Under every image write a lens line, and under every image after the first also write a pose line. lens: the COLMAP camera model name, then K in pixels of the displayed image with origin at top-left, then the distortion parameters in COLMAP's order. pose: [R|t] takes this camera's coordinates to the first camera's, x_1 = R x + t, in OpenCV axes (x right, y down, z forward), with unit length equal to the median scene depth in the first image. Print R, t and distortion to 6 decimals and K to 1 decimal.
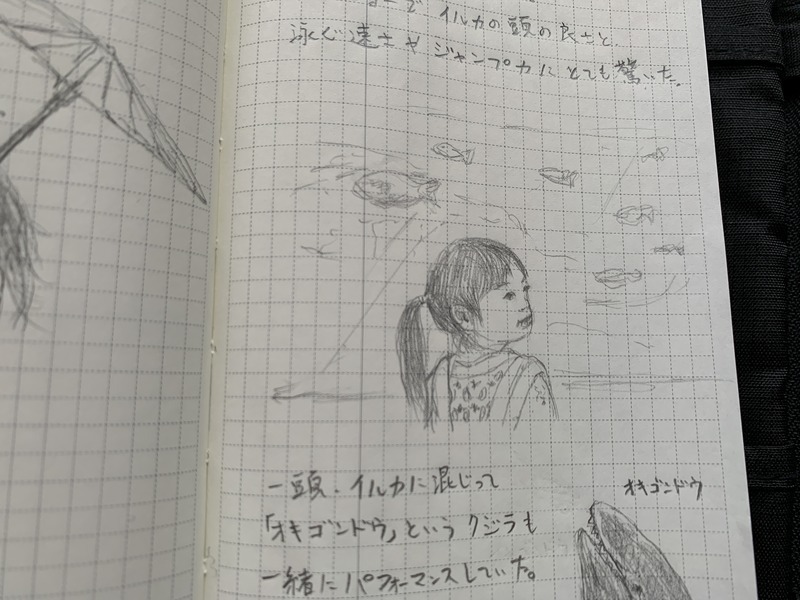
lens RADIAL K [[587.5, 0, 387.9], [0, 587.5, 295.7], [0, 0, 1]] dist [-0.019162, -0.008642]
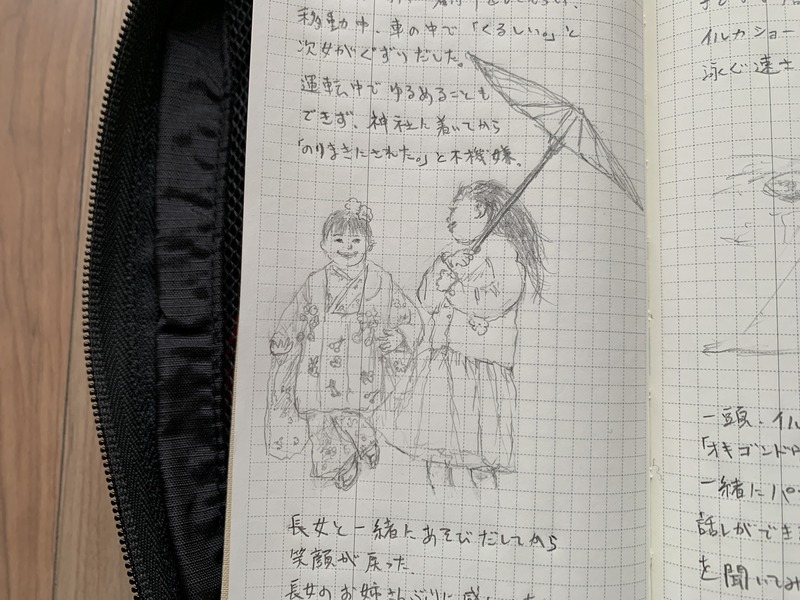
lens RADIAL K [[587.5, 0, 407.2], [0, 587.5, 292.0], [0, 0, 1]] dist [-0.019162, -0.008642]
pose [[0.915988, -0.022373, -0.400581, -0.269201], [0.035879, 0.999011, 0.026247, -0.021874], [0.399598, -0.038414, 0.915885, -0.476094]]
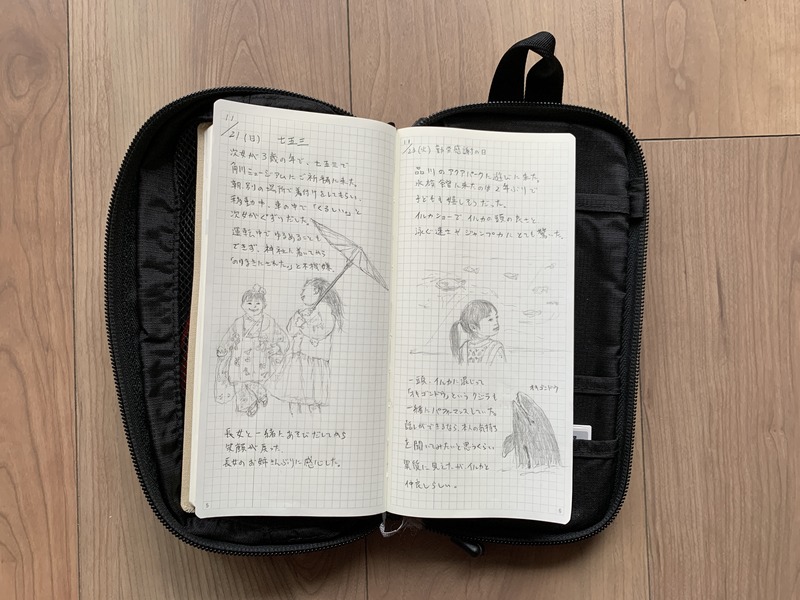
lens RADIAL K [[587.5, 0, 415.0], [0, 587.5, 290.4], [0, 0, 1]] dist [-0.019162, -0.008642]
pose [[0.986264, 0.011490, -0.164778, 0.337635], [0.002487, 0.996432, 0.084367, -0.416725], [0.165159, -0.083618, 0.982716, -2.014930]]
